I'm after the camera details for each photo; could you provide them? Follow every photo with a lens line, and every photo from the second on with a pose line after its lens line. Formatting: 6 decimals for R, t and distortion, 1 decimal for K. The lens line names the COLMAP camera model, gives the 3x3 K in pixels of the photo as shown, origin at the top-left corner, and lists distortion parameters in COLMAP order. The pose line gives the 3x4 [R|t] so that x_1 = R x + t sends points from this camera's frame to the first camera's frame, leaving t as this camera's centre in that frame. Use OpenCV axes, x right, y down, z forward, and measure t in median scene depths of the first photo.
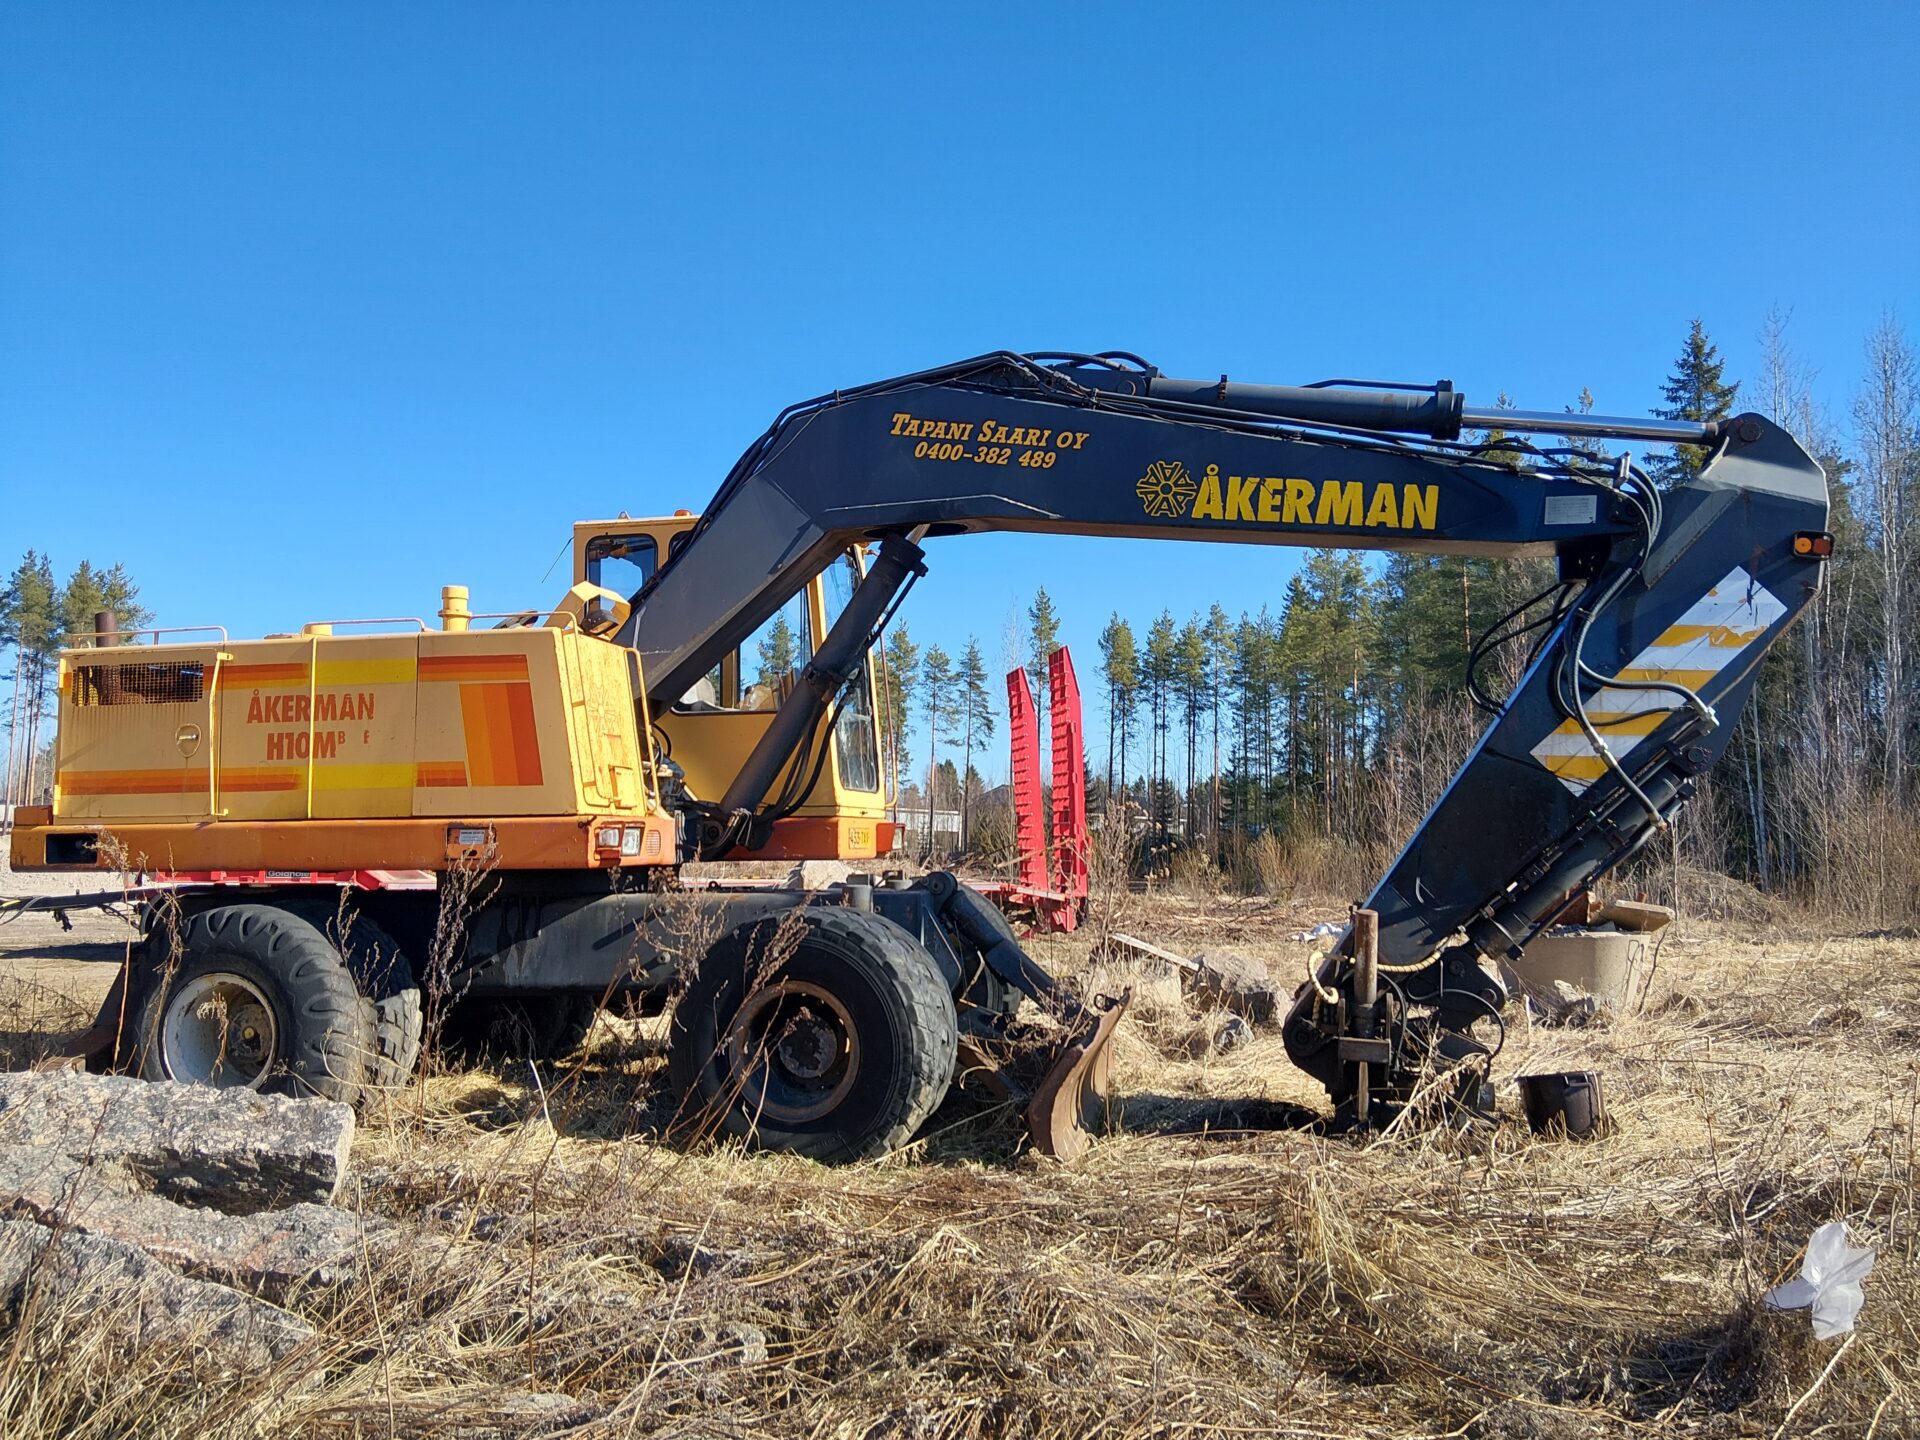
lens RADIAL K [[1456.3, 0, 968.2], [0, 1456.3, 708.6], [0, 0, 1]] dist [0.083377, -0.134779]
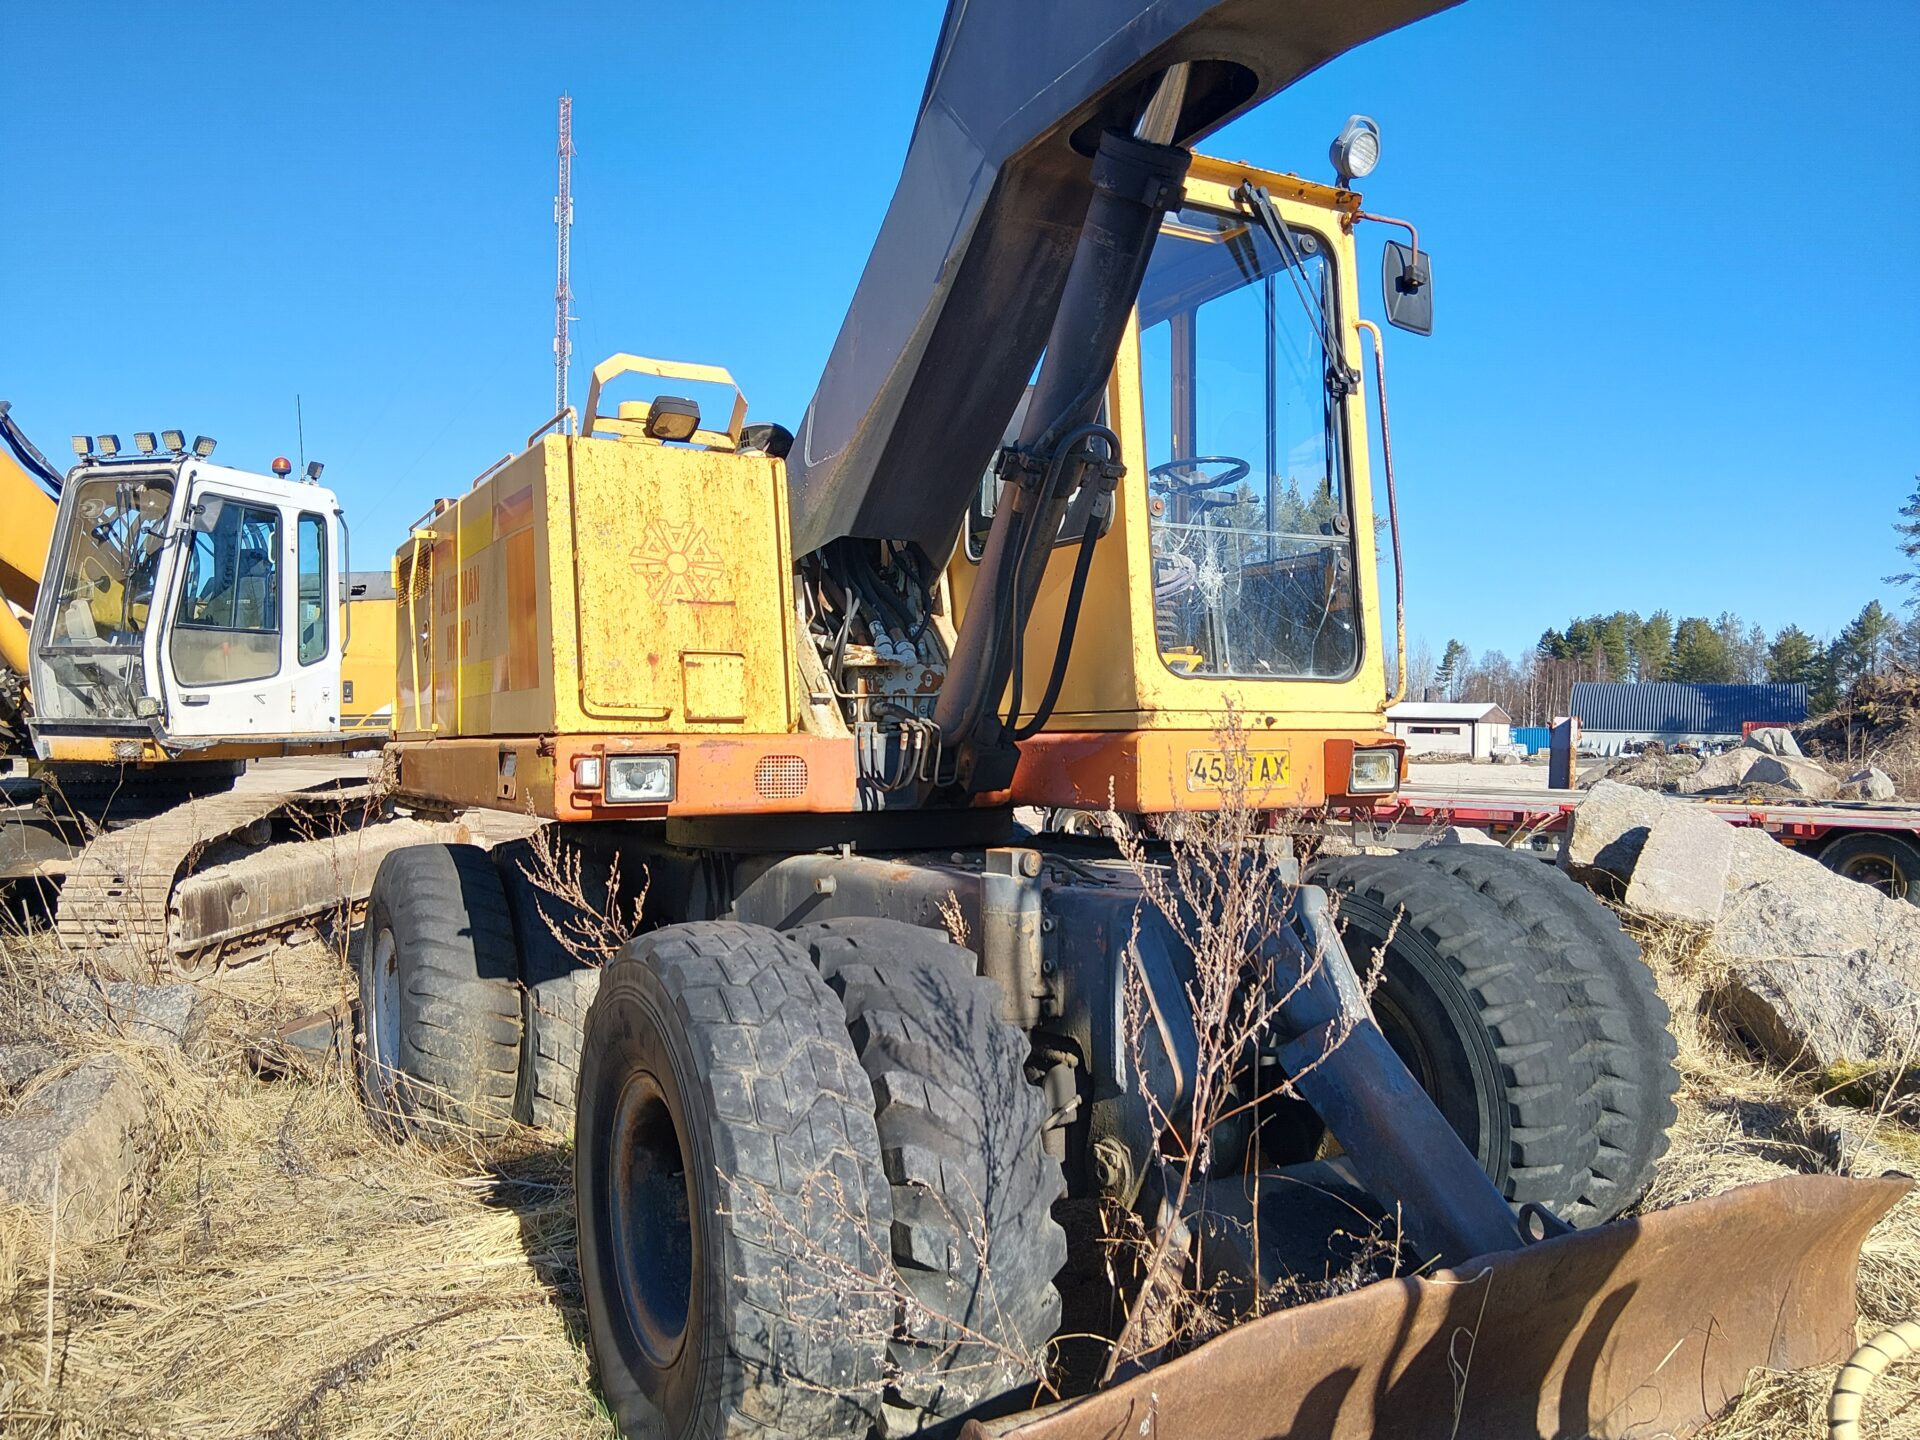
lens RADIAL K [[1456.3, 0, 965.1], [0, 1456.3, 719.0], [0, 0, 1]] dist [0.083377, -0.134779]
pose [[0.675454, -0.005966, -0.737378, 0.286945], [0.066470, 0.996389, 0.052827, 0.042946], [0.734400, -0.084696, 0.673412, 0.679529]]
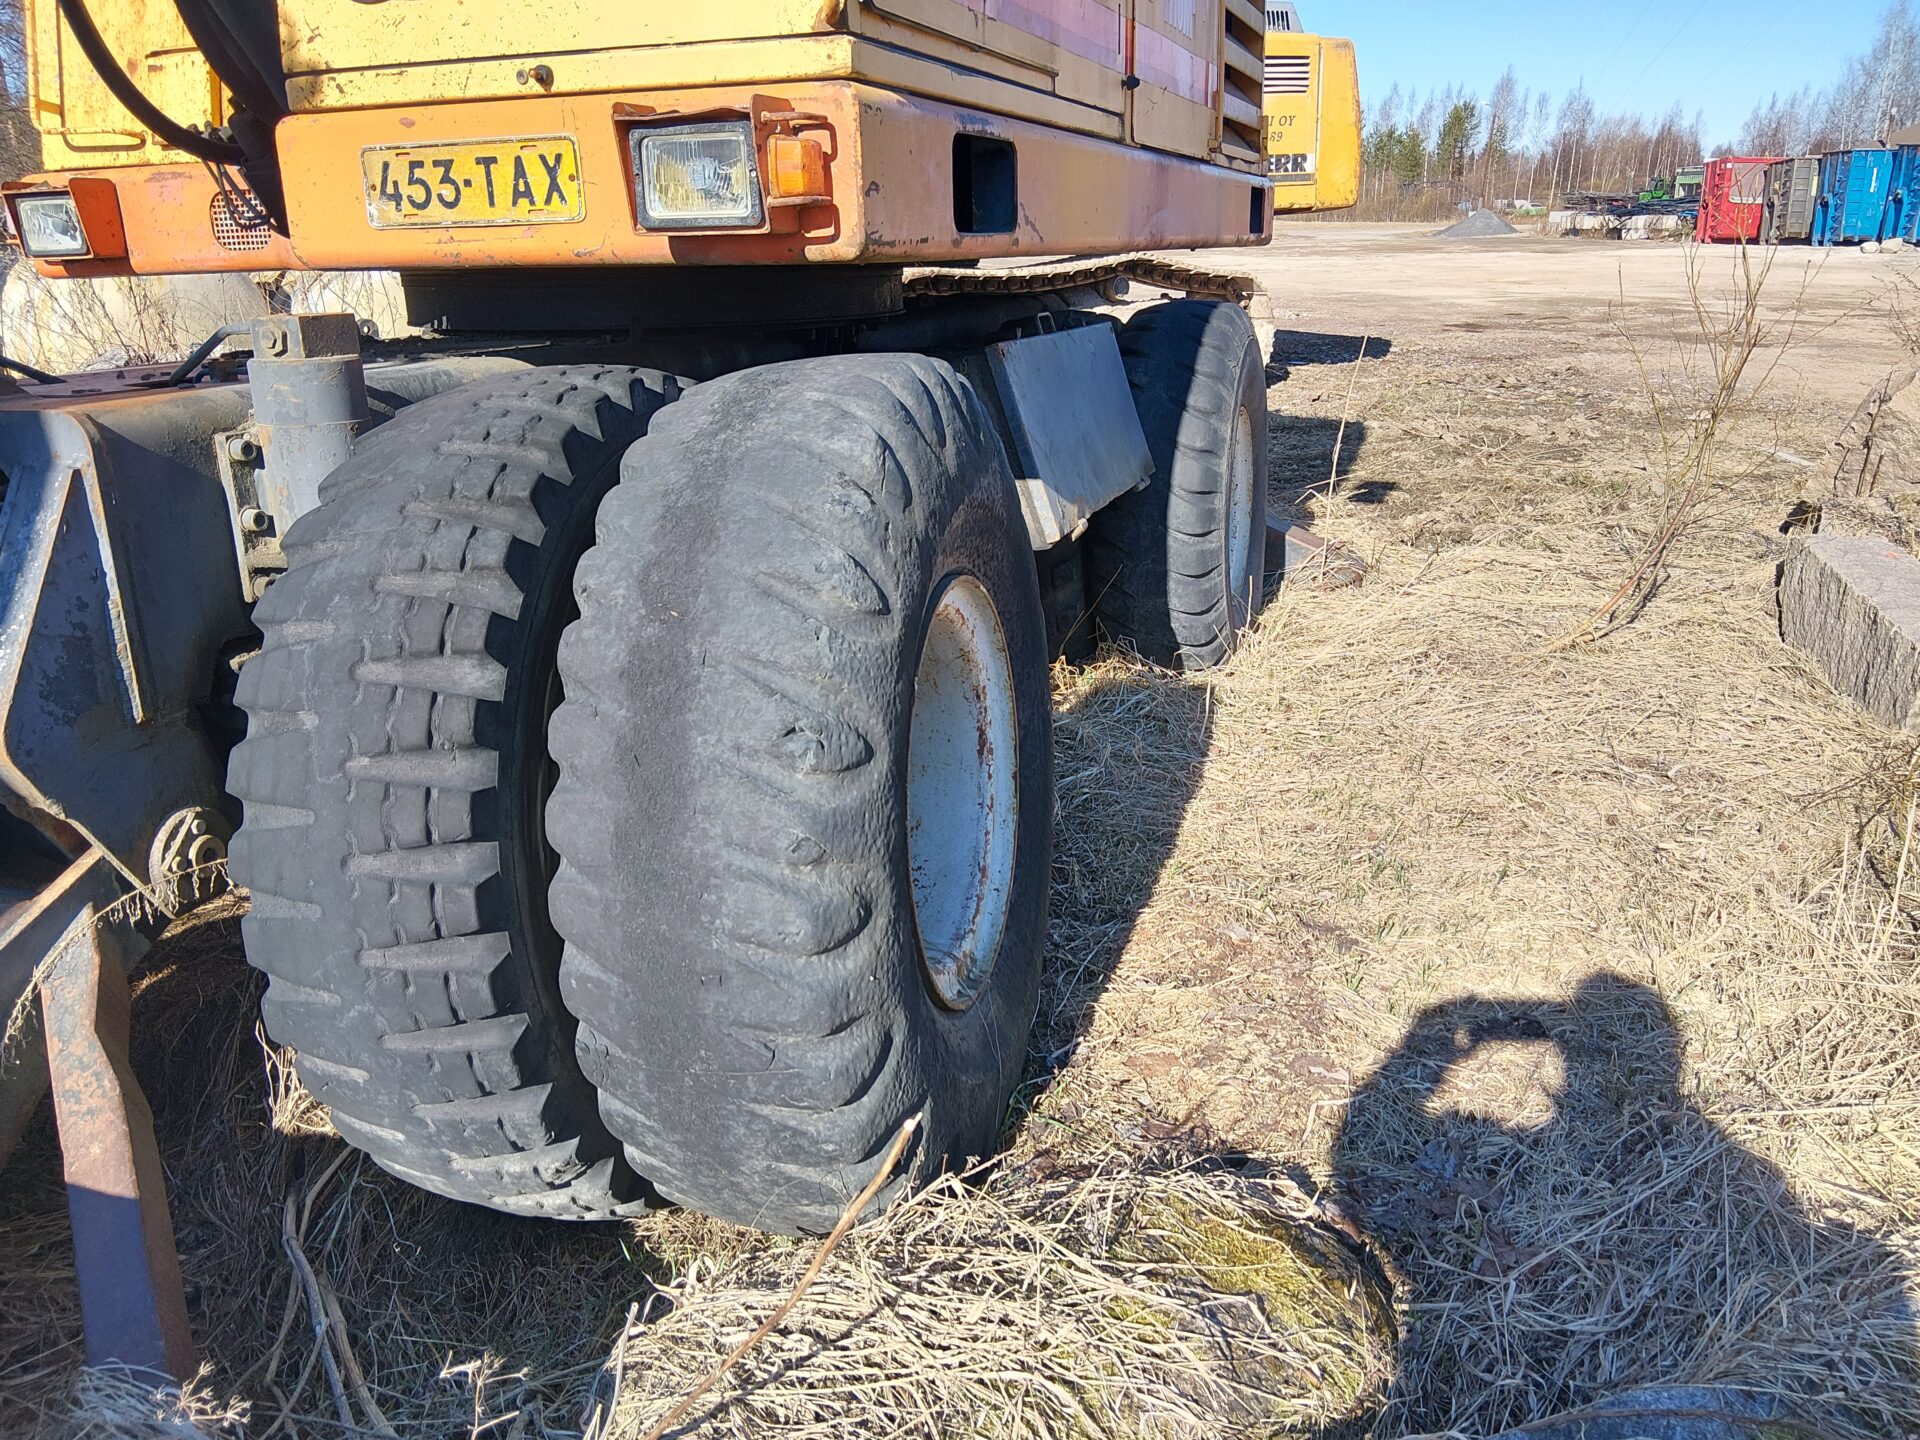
lens RADIAL K [[1456.3, 0, 938.7], [0, 1456.3, 715.8], [0, 0, 1]] dist [0.083377, -0.134779]
pose [[-0.127903, 0.311829, -0.941490, 0.234334], [0.116114, 0.947467, 0.298034, 0.129943], [0.984966, -0.071200, -0.157392, 1.316448]]
